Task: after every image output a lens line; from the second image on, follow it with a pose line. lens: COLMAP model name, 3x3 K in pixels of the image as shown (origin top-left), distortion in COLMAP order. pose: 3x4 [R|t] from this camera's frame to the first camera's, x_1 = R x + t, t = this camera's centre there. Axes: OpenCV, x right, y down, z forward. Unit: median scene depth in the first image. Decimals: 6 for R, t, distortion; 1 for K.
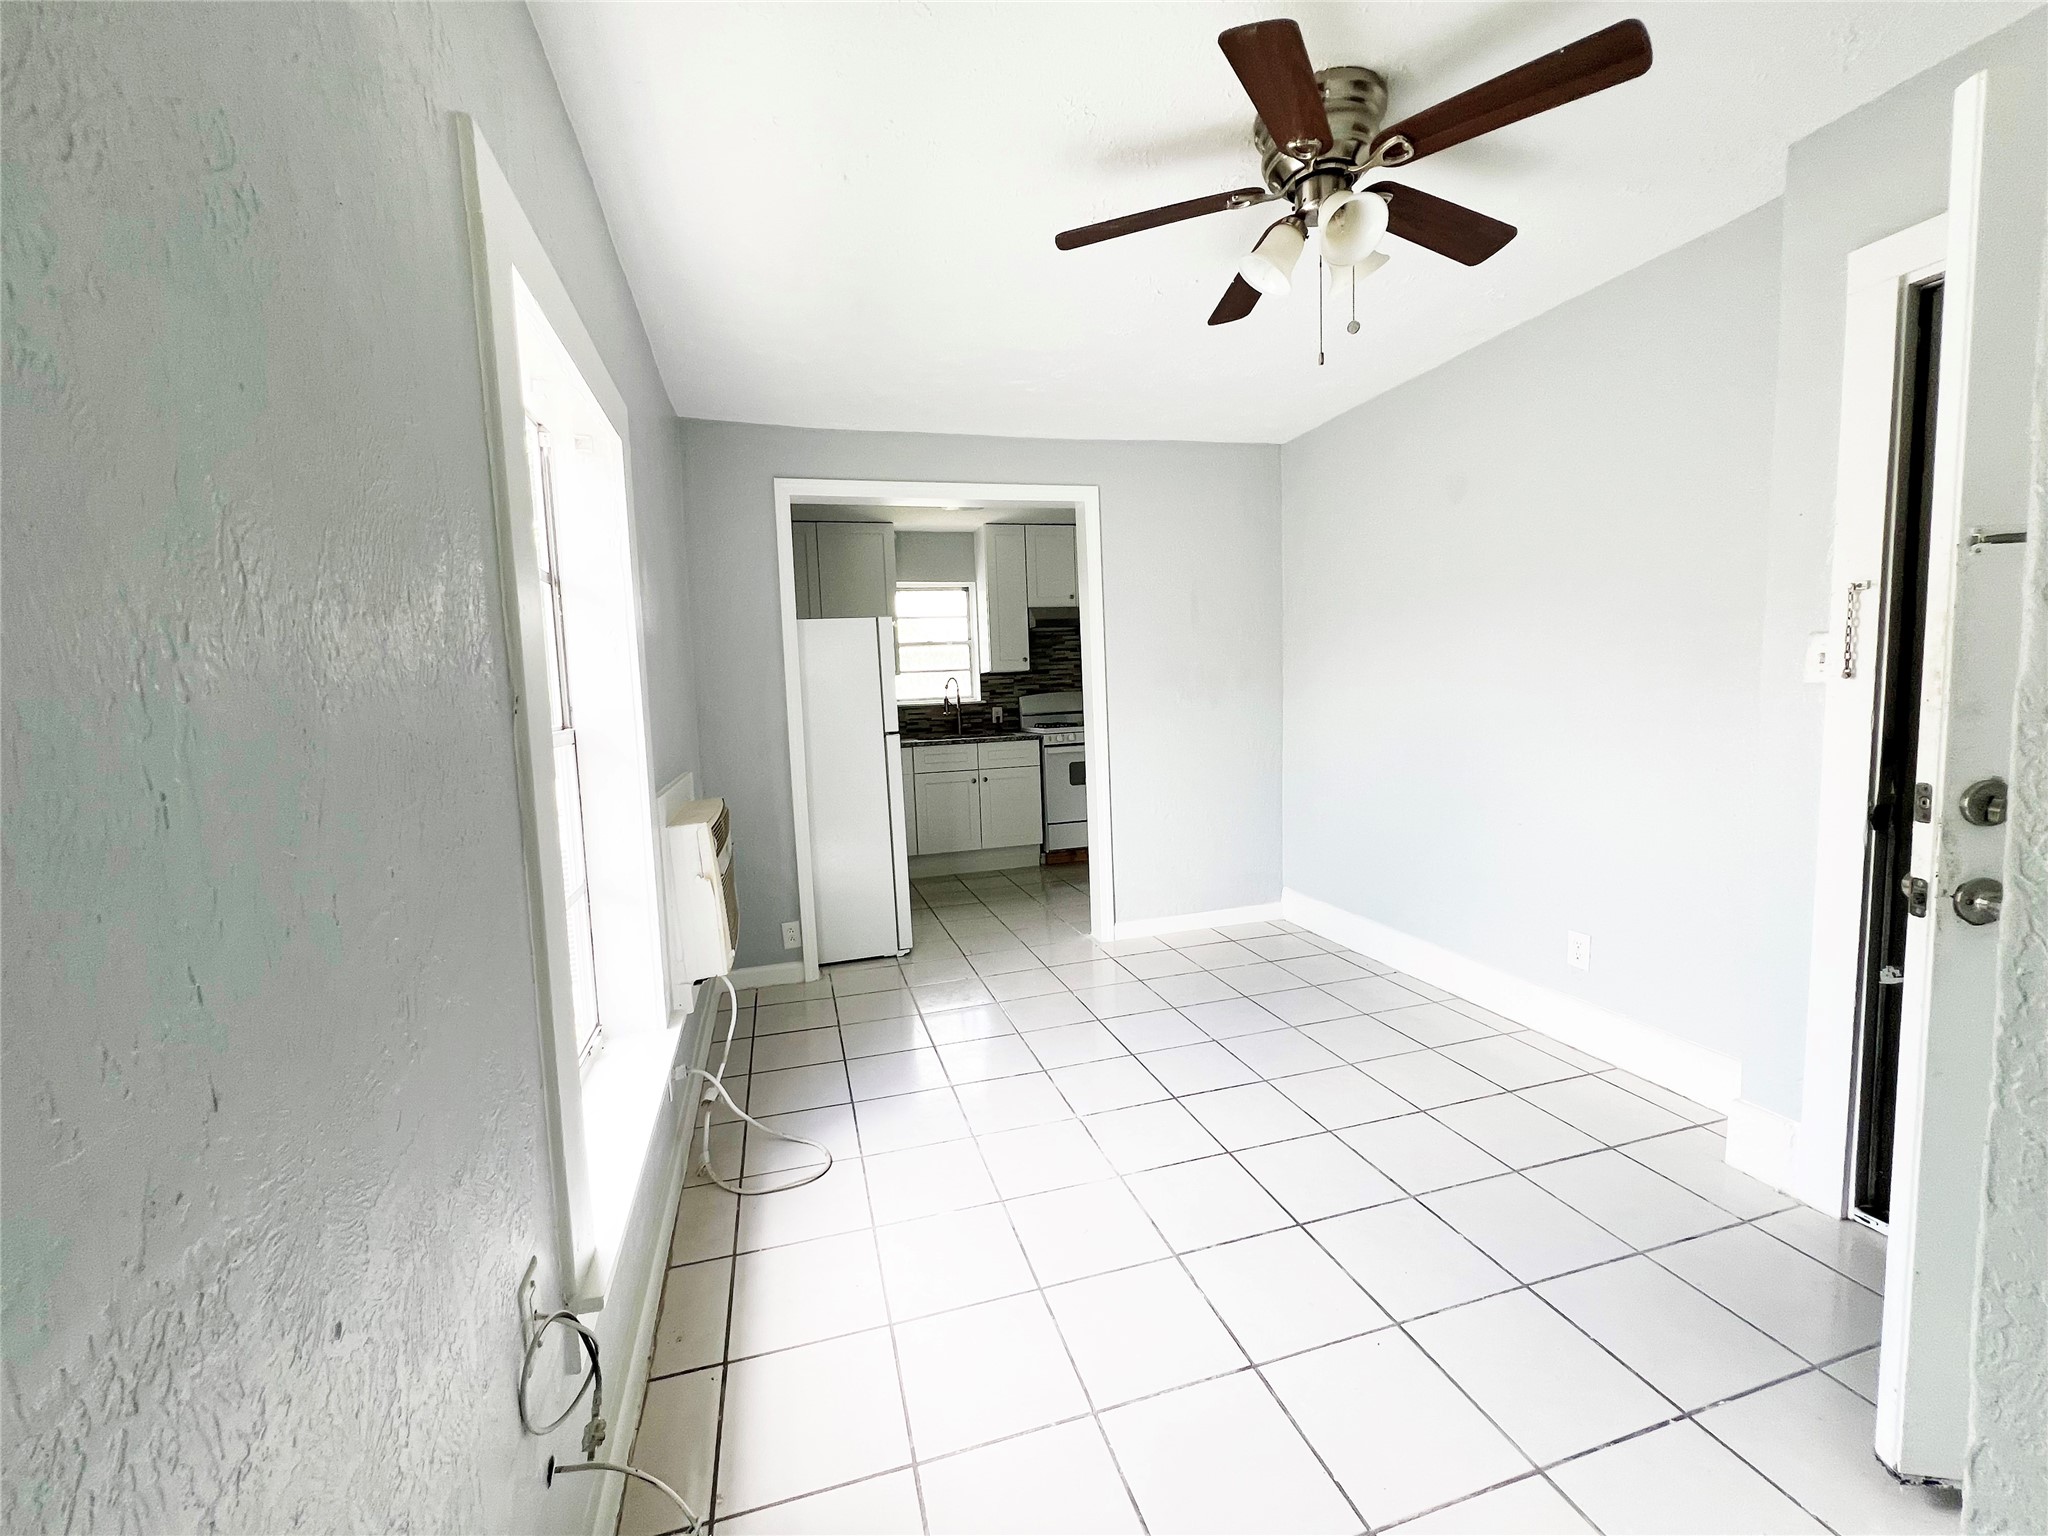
lens RADIAL K [[831.7, 0, 1024.0], [0, 831.7, 768.0], [0, 0, 1]] dist [-0.000730, -0.000244]
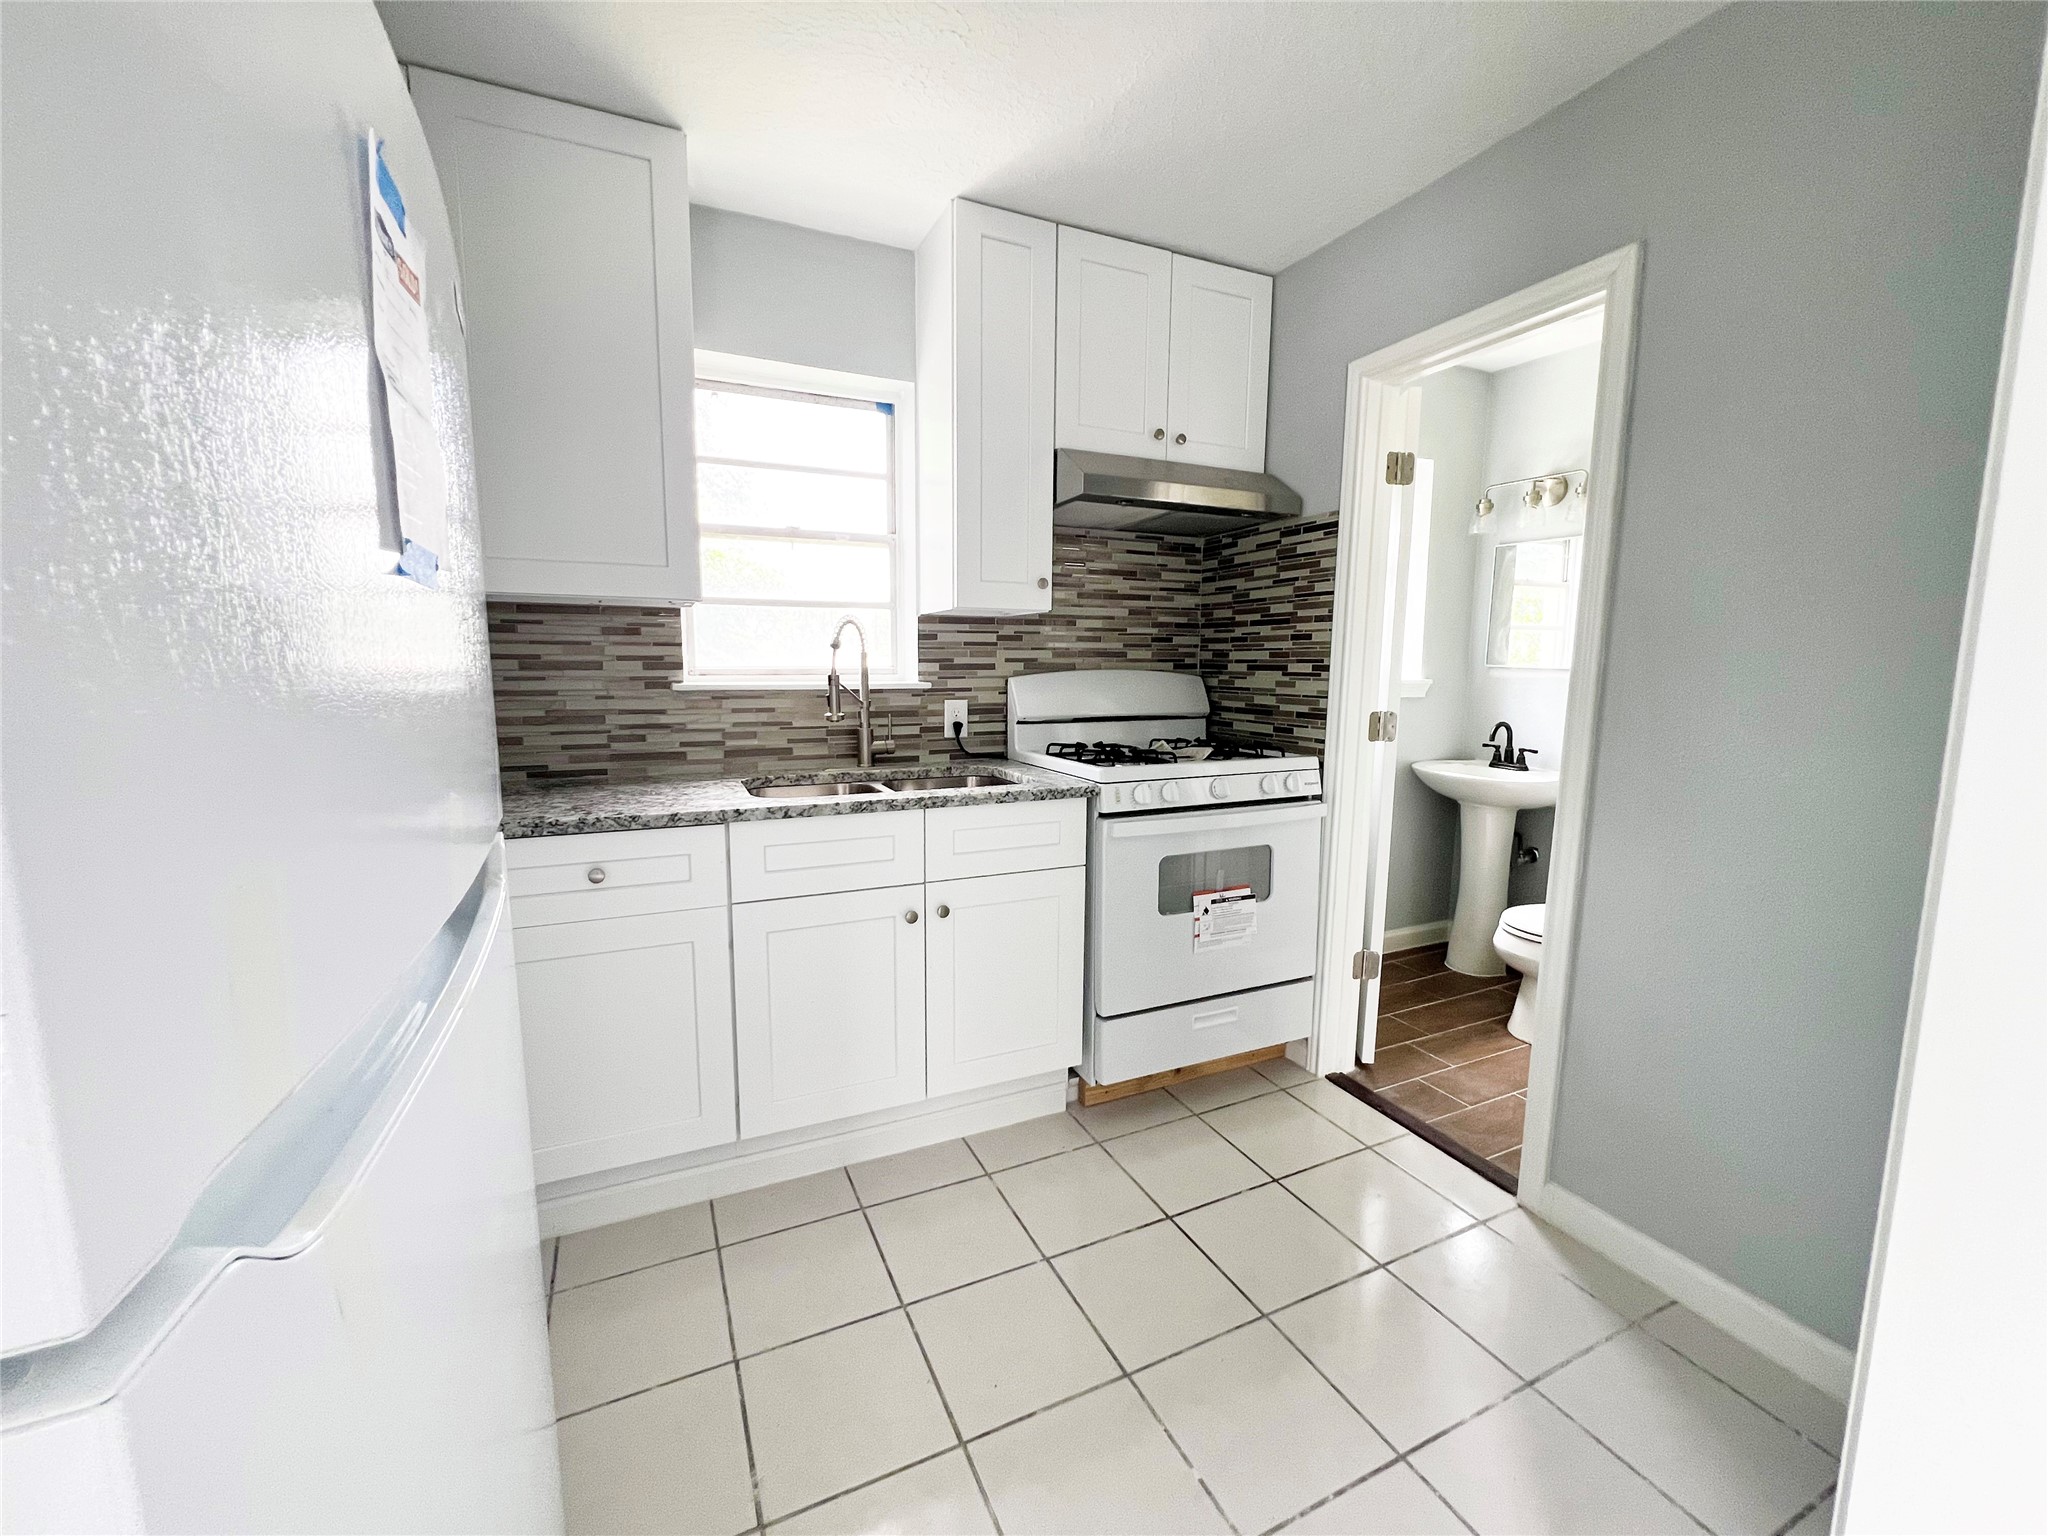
lens RADIAL K [[831.7, 0, 1024.0], [0, 831.7, 768.0], [0, 0, 1]] dist [-0.000730, -0.000244]
pose [[0.987050, 0.028068, 0.157940, -0.064601], [-0.034384, 0.998709, 0.037403, -0.056573], [-0.156686, -0.042349, 0.986740, 0.591324]]
